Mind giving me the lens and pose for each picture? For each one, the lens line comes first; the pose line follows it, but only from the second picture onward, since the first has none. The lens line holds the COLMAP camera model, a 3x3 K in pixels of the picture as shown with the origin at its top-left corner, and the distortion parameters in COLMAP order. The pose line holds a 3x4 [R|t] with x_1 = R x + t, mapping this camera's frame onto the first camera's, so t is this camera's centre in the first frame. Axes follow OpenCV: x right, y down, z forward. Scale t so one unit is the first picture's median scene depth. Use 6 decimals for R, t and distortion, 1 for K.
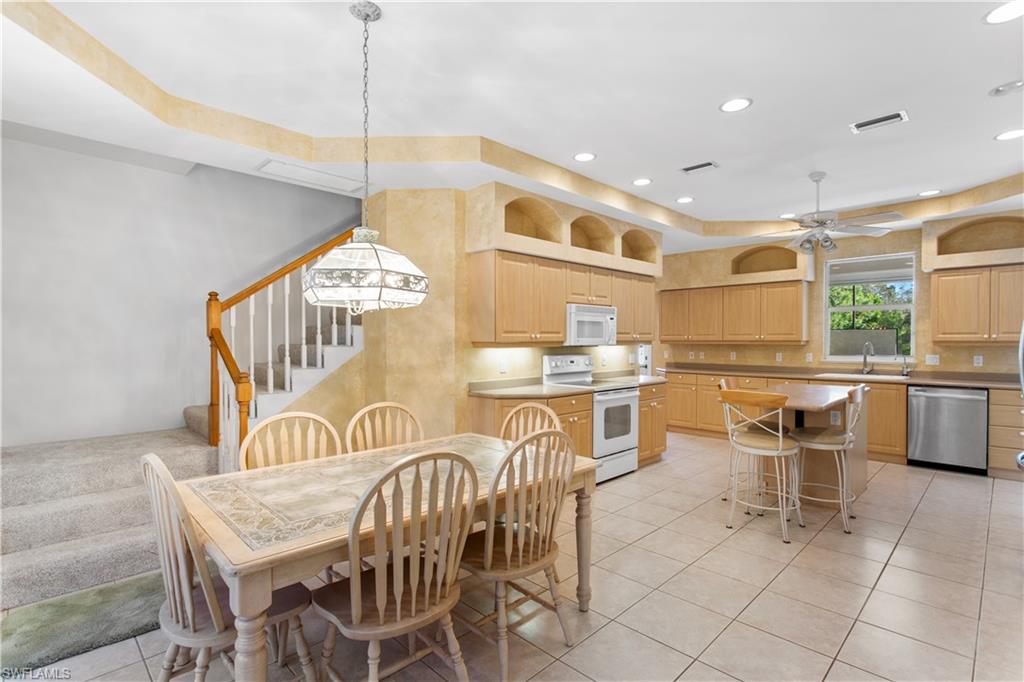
lens RADIAL K [[489.5, 0, 509.5], [0, 489.5, 339.2], [0, 0, 1]] dist [0.002870, 0.000715]
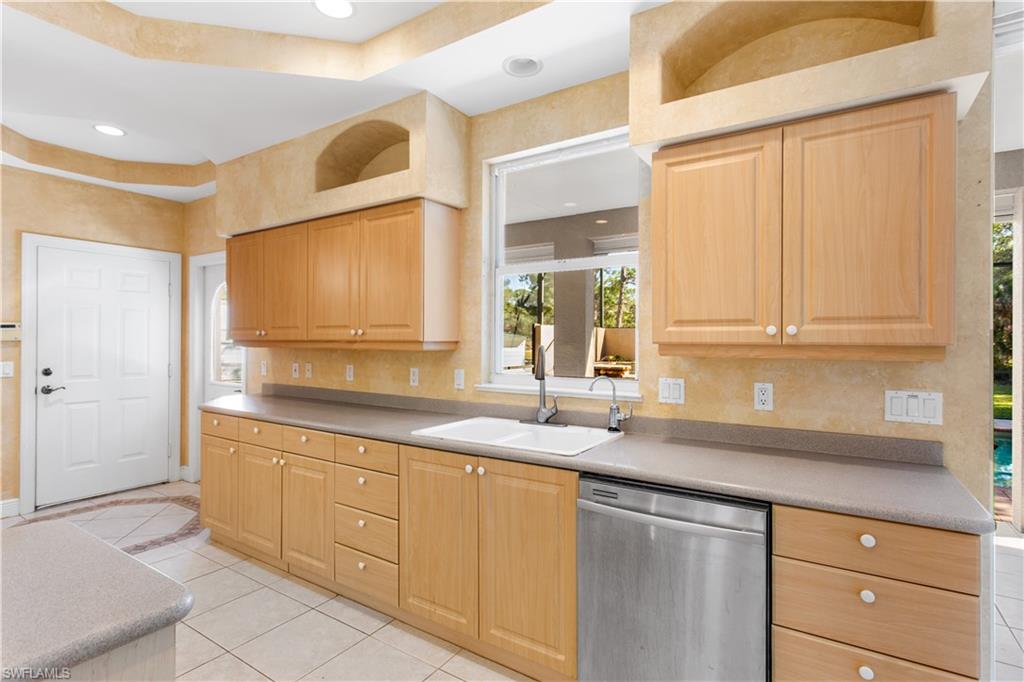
lens RADIAL K [[502.7, 0, 510.3], [0, 502.7, 333.6], [0, 0, 1]] dist [0.001271, 0.000301]
pose [[0.978891, 0.005784, 0.204303, 0.711921], [-0.003815, 0.999942, -0.010029, 0.000513], [-0.204349, 0.009038, 0.978856, 0.687047]]
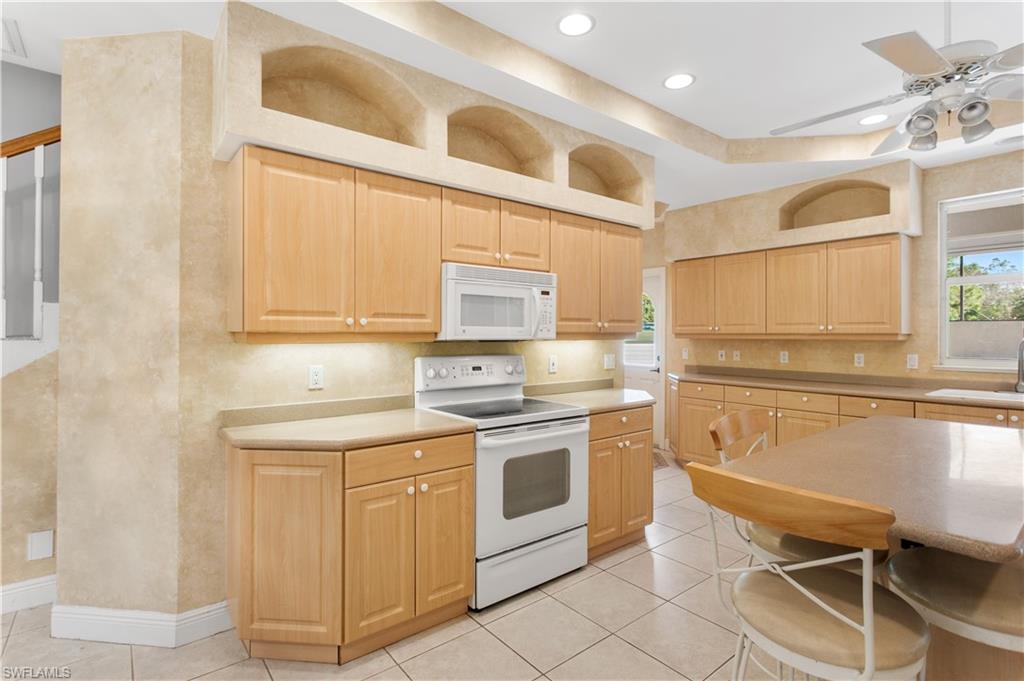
lens RADIAL K [[498.0, 0, 512.8], [0, 498.0, 325.7], [0, 0, 1]] dist [0.007129, 0.000889]
pose [[0.994724, 0.001917, -0.102567, 0.230701], [-0.003453, 0.999885, -0.014794, 0.004716], [0.102527, 0.015070, 0.994616, 0.419913]]
